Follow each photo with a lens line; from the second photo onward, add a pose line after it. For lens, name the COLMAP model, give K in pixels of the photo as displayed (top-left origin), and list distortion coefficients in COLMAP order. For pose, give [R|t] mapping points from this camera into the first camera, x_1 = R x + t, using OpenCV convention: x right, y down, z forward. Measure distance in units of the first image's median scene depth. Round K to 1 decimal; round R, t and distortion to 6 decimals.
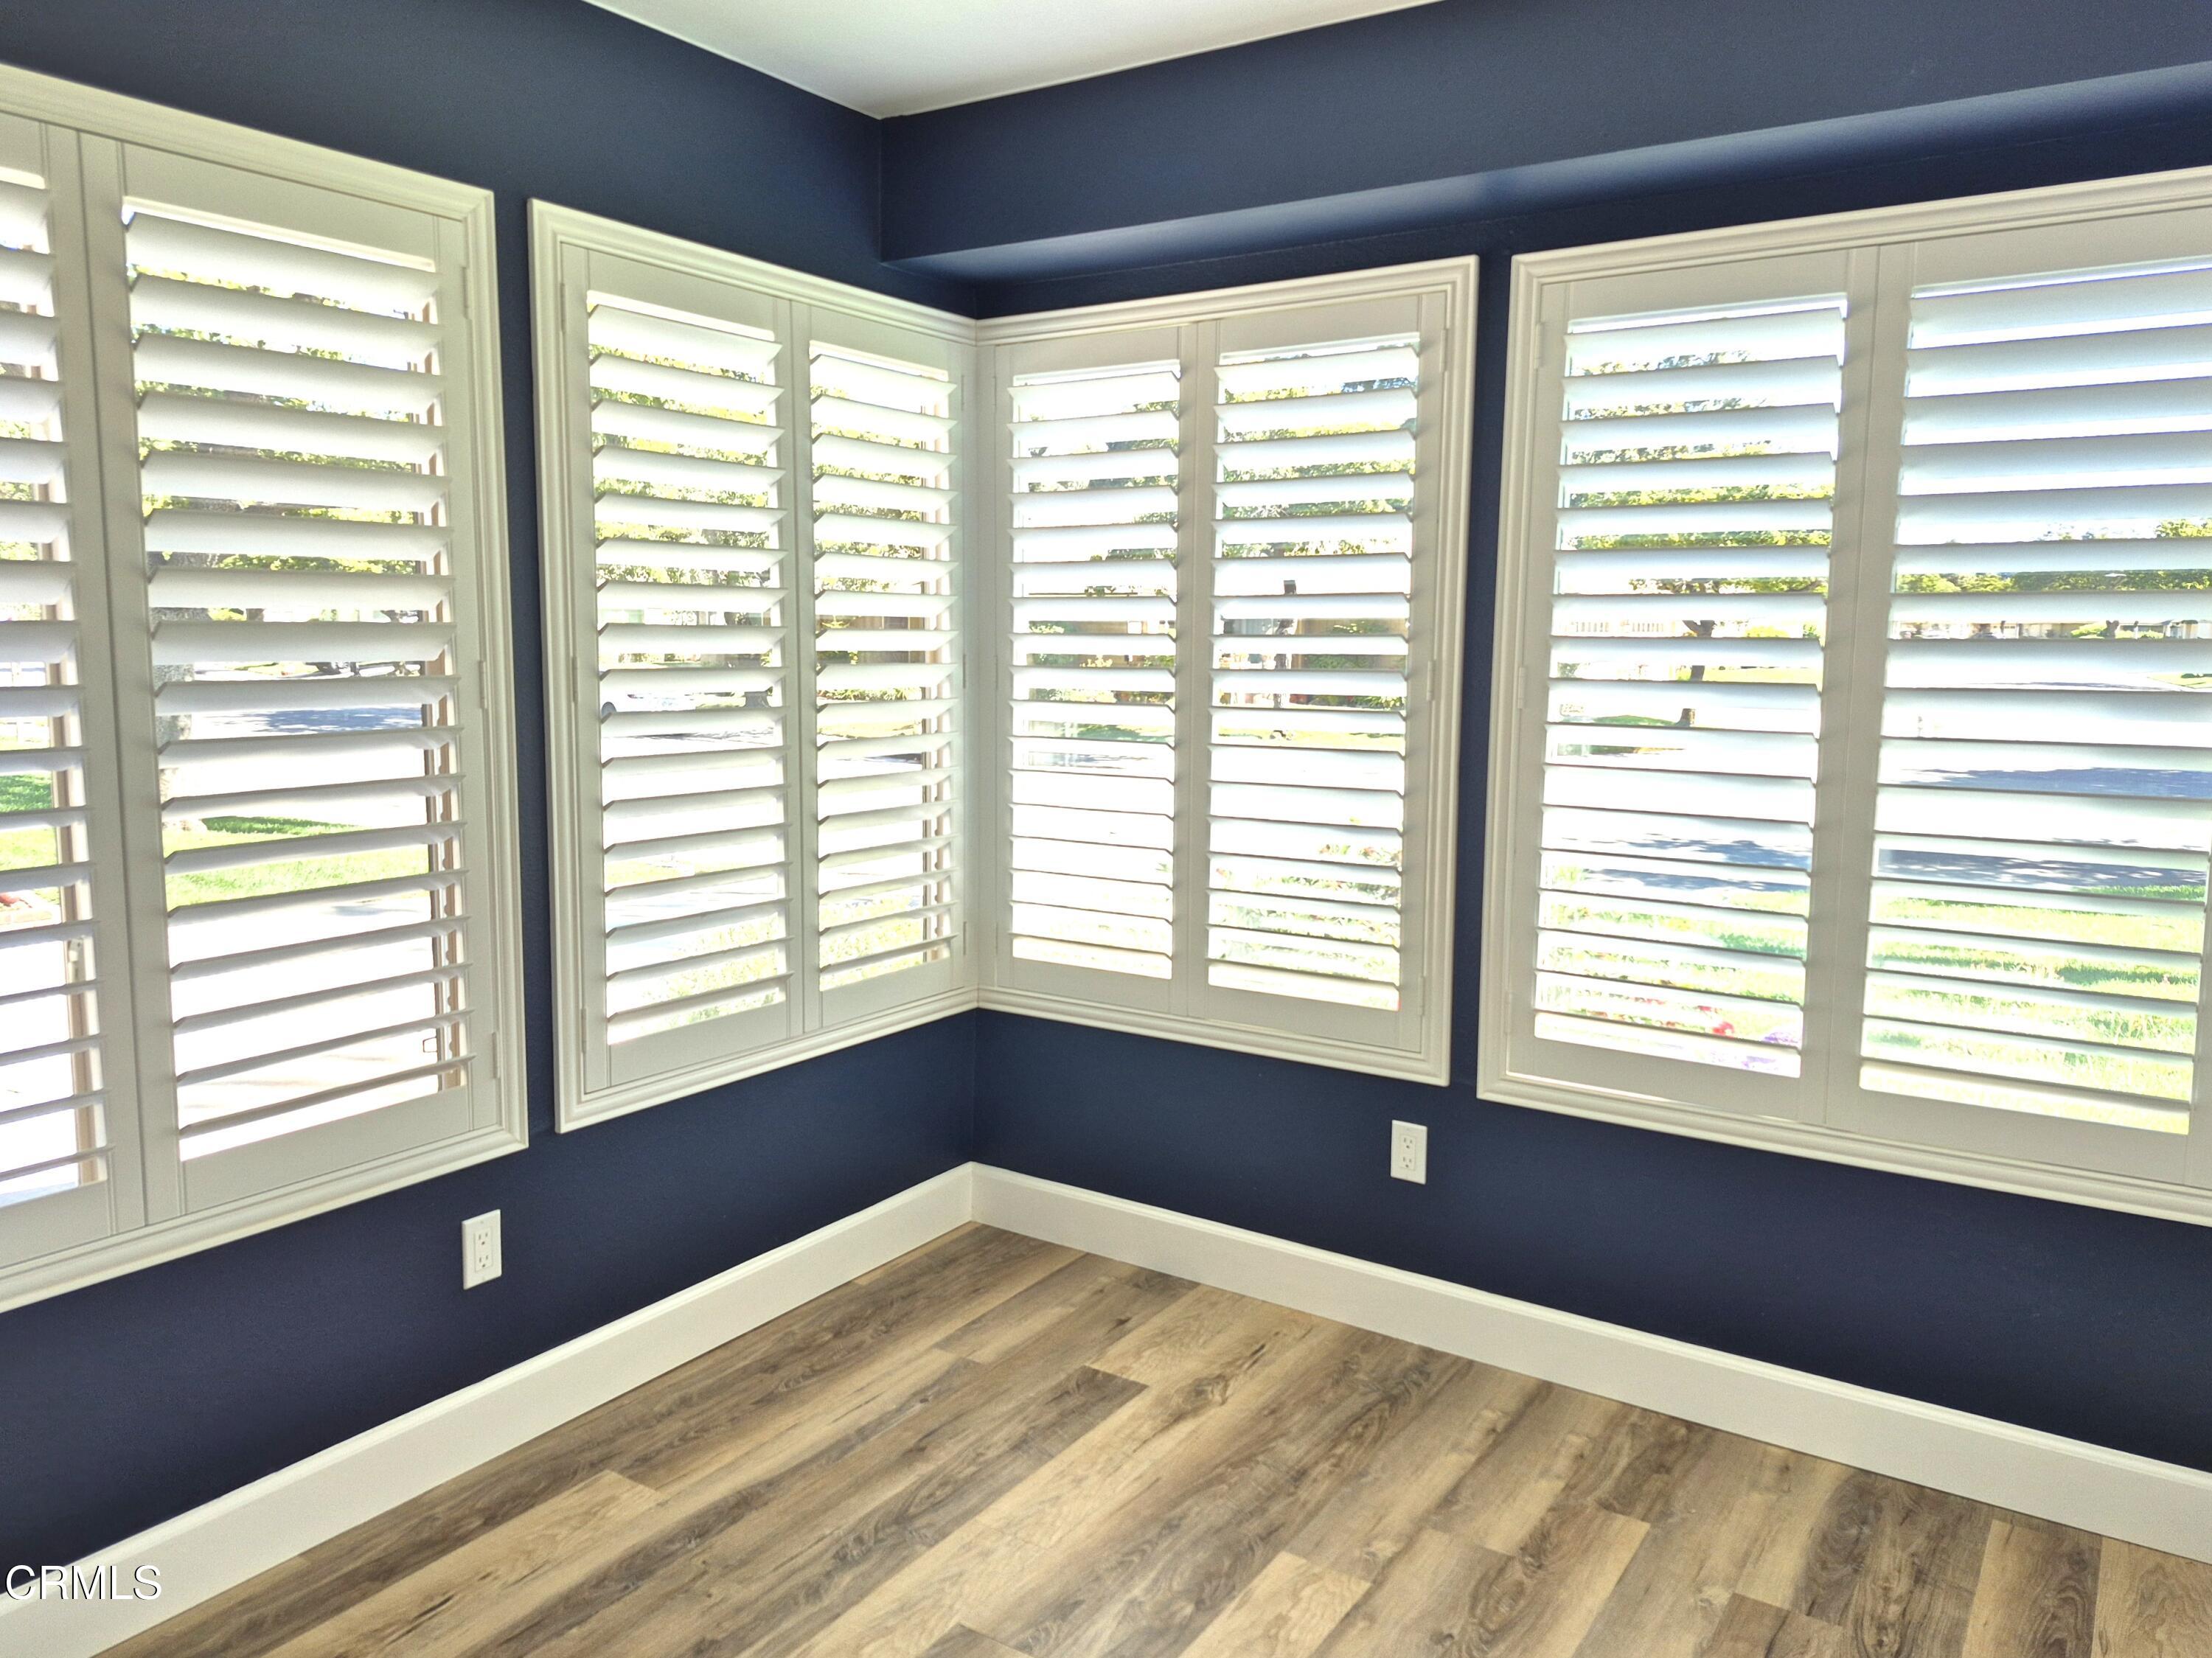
lens RADIAL K [[1575.9, 0, 1112.9], [0, 1575.9, 817.9], [0, 0, 1]] dist [0.061086, -0.046211]
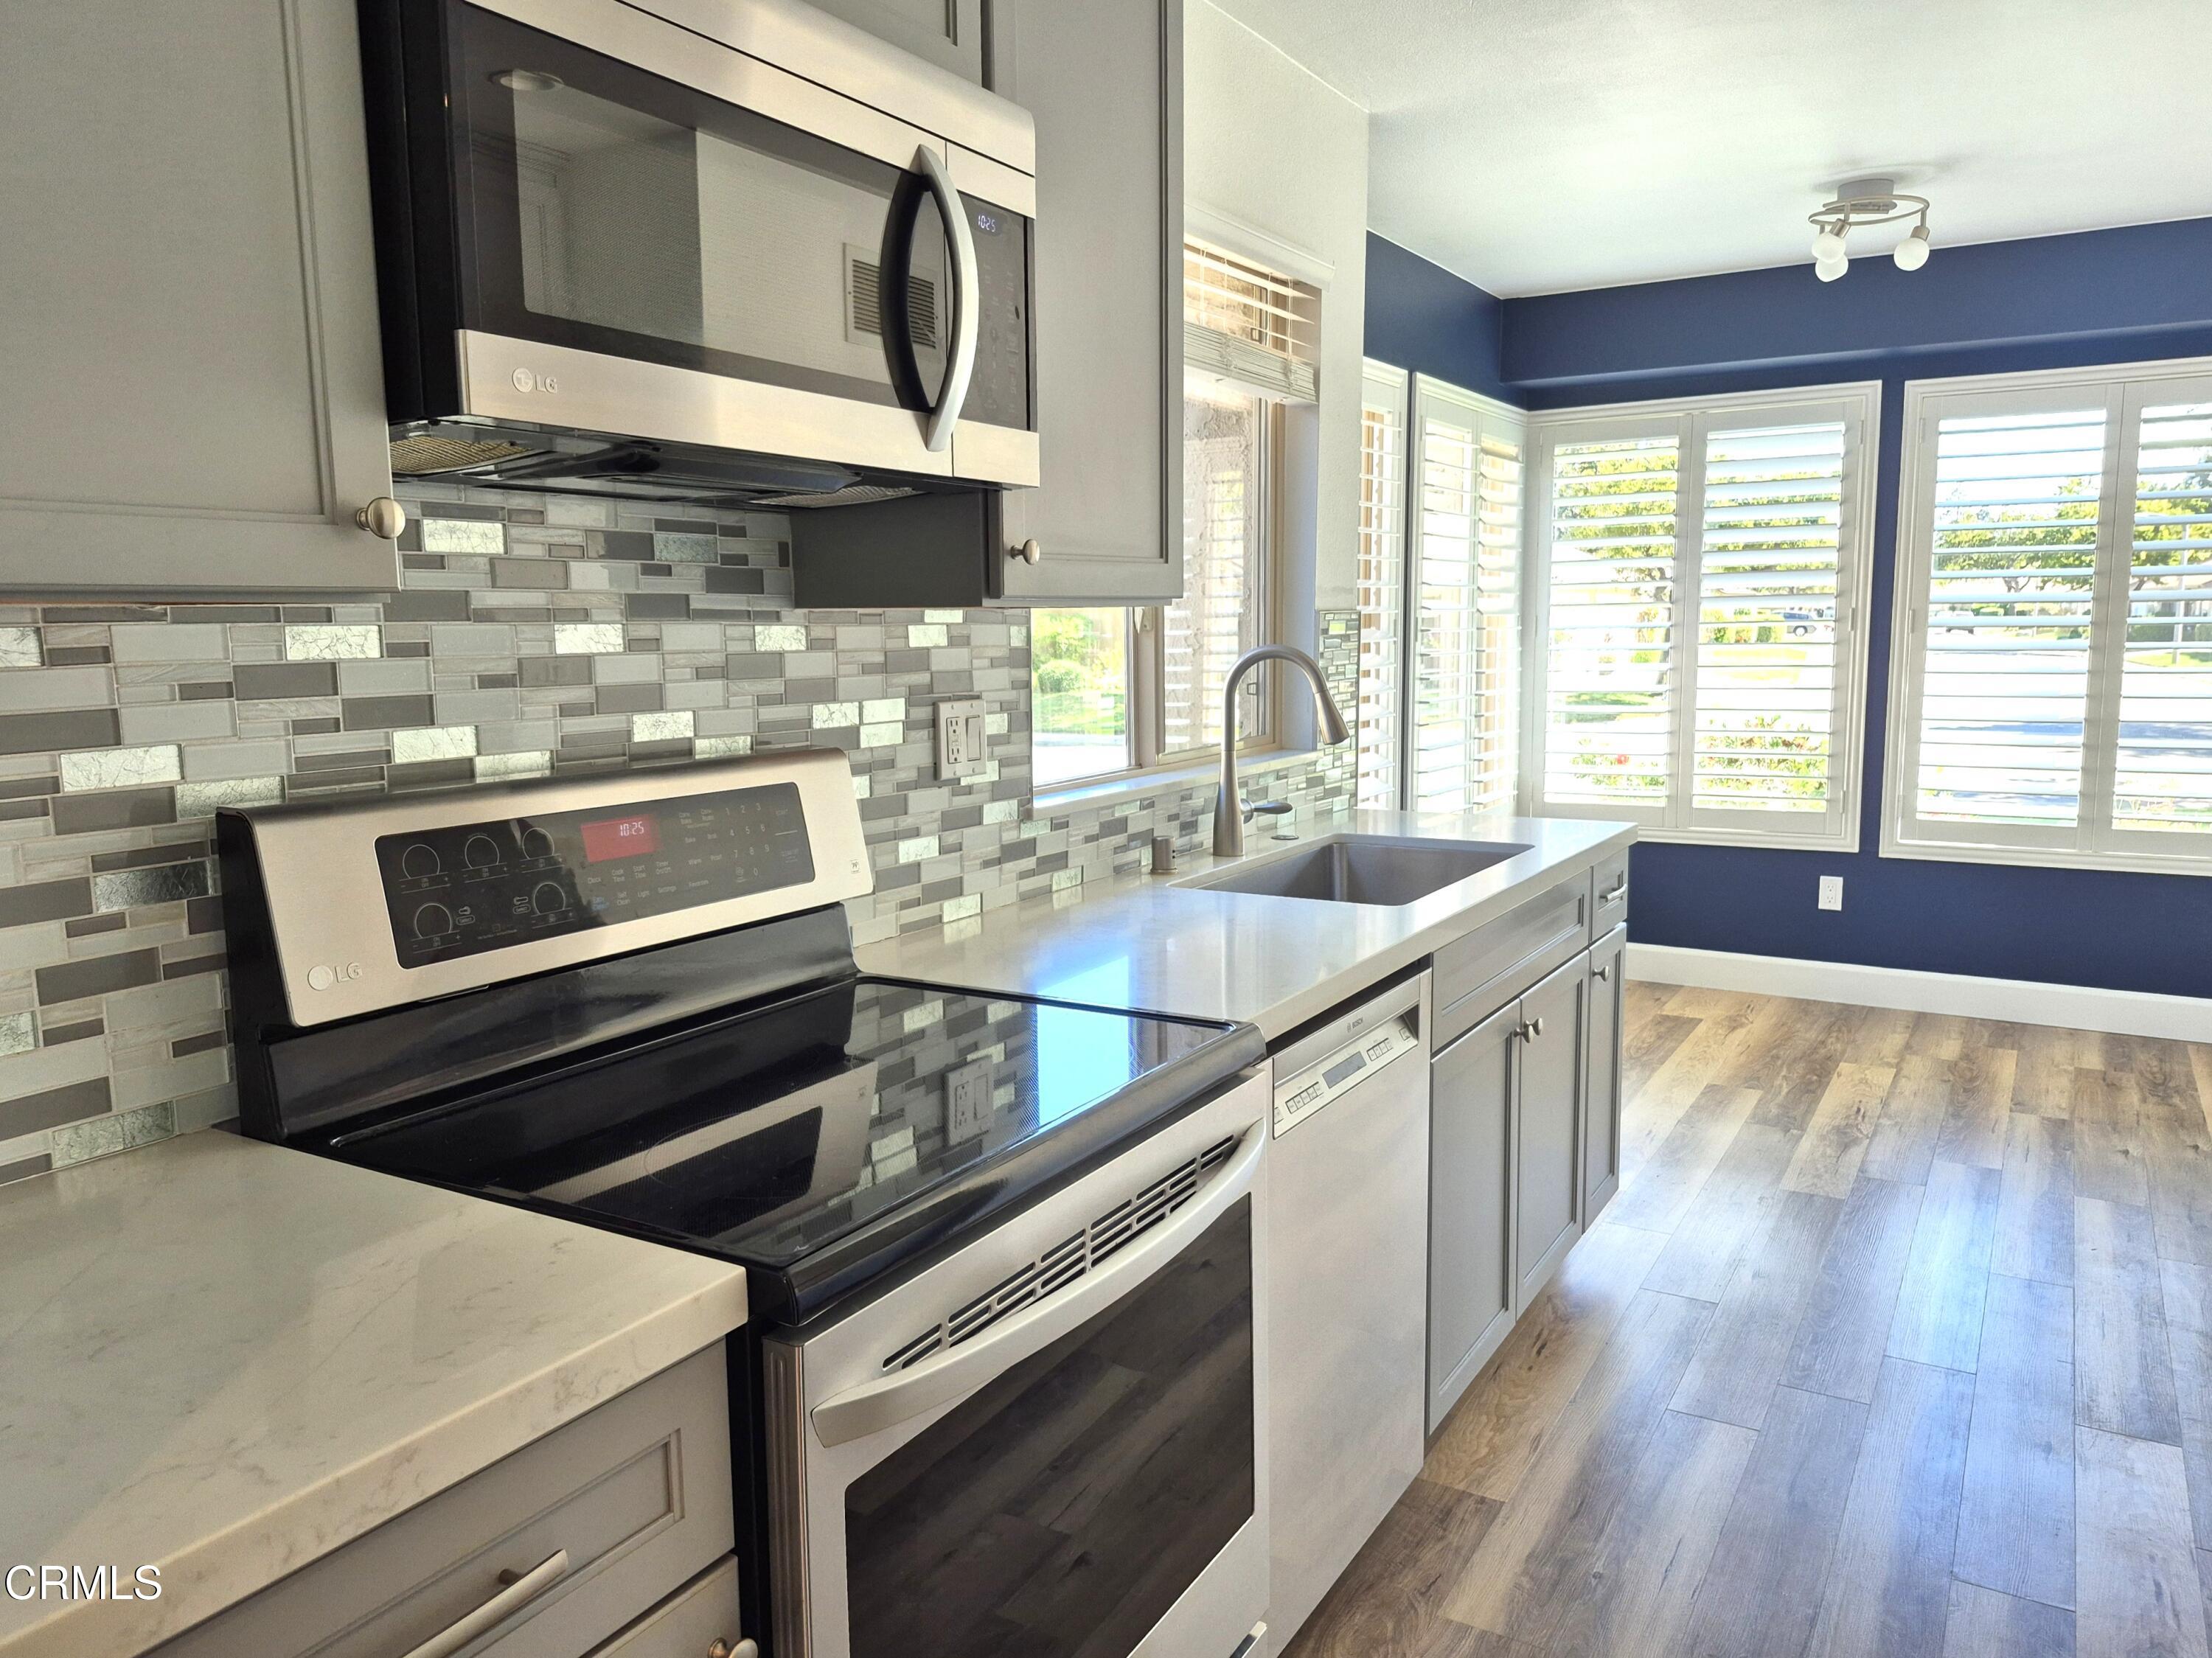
lens RADIAL K [[1575.9, 0, 1100.4], [0, 1575.9, 834.9], [0, 0, 1]] dist [0.061086, -0.046211]
pose [[0.998932, -0.025349, 0.038619, -0.714123], [0.024895, 0.999616, 0.012198, 0.111046], [-0.038914, -0.011224, 0.999180, -0.751005]]
